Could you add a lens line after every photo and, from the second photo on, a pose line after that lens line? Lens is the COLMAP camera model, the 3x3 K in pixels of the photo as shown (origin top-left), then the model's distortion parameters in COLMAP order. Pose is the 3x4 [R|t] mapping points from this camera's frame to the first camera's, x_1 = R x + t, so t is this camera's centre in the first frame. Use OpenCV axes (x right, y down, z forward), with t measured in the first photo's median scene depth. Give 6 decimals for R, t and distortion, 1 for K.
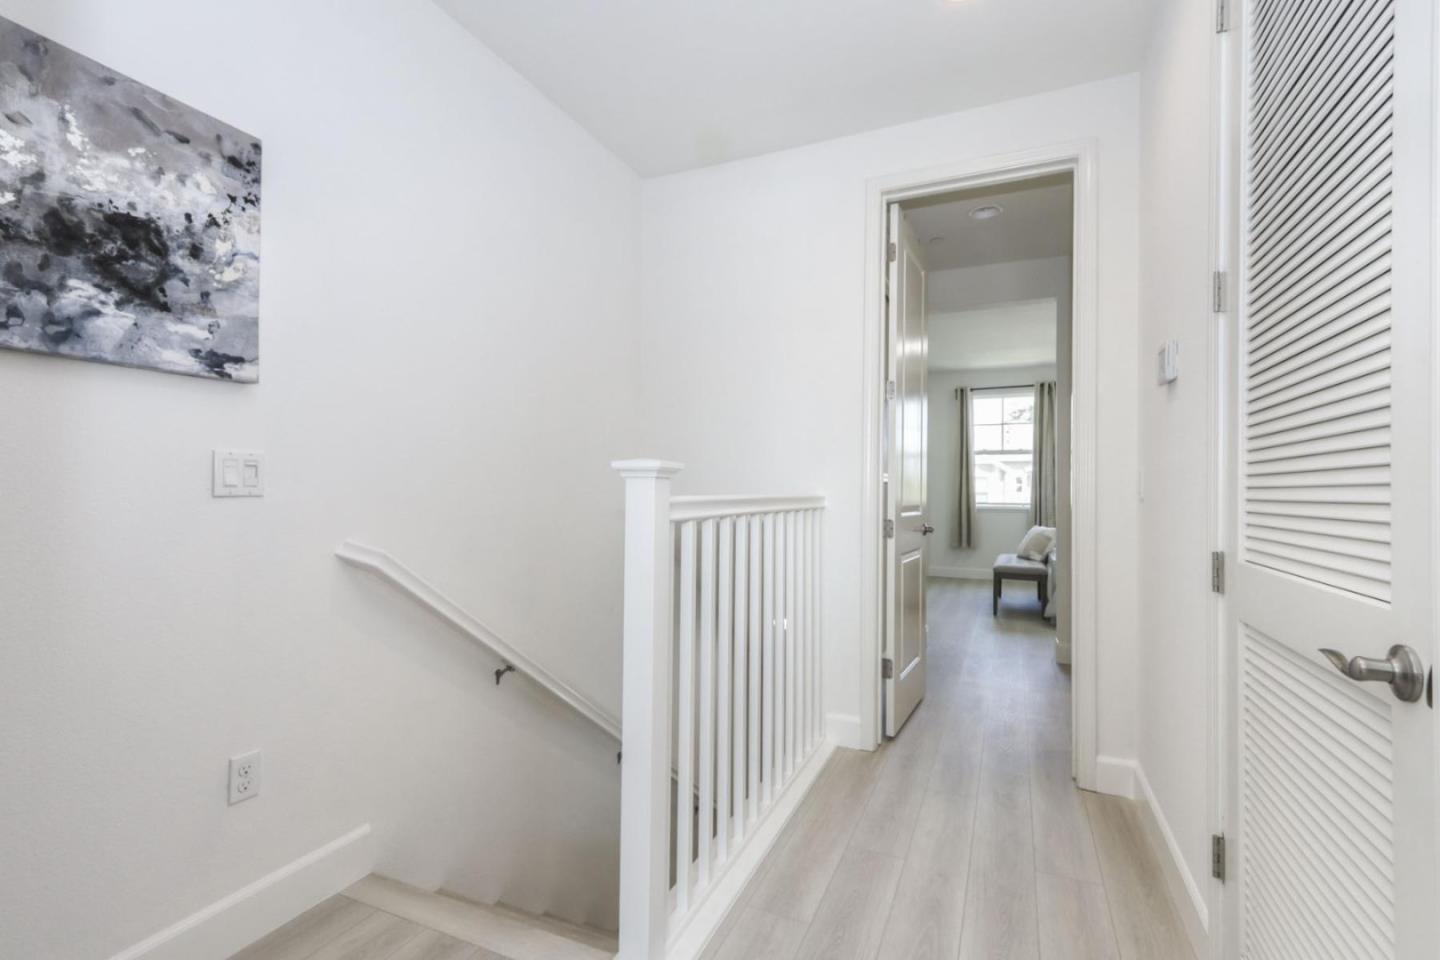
lens RADIAL K [[653.3, 0, 727.4], [0, 653.3, 478.8], [0, 0, 1]] dist [0.015334, -0.001877]
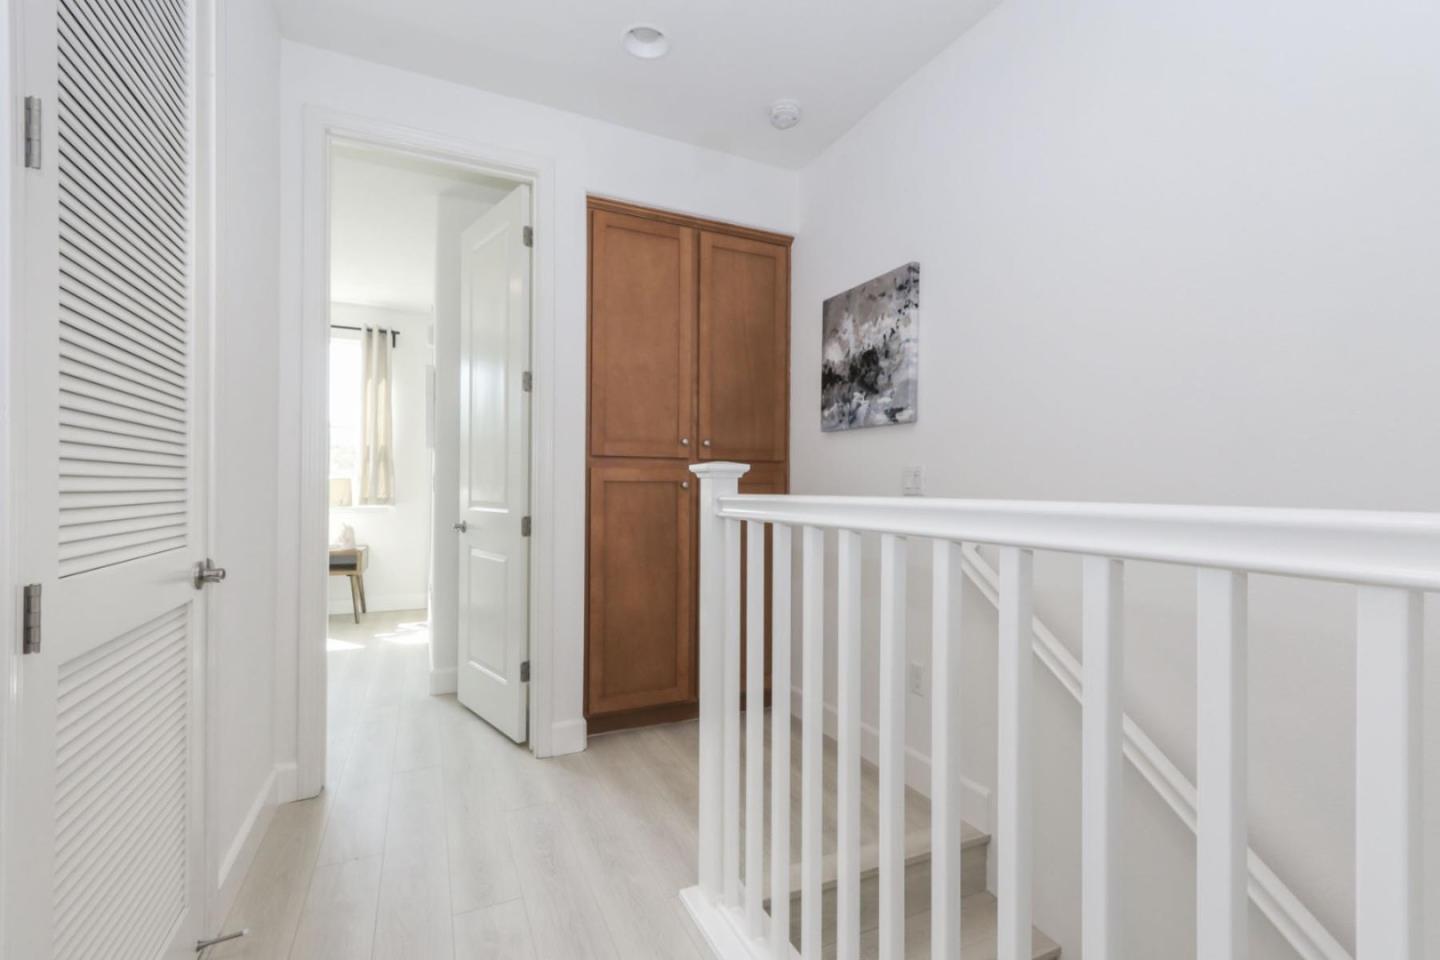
lens RADIAL K [[653.3, 0, 727.5], [0, 653.3, 483.7], [0, 0, 1]] dist [0.015334, -0.001877]
pose [[-0.679692, -0.017428, -0.733291, 0.763822], [-0.009983, 0.999845, -0.014509, 0.028579], [0.733430, -0.002542, -0.679760, 1.920391]]
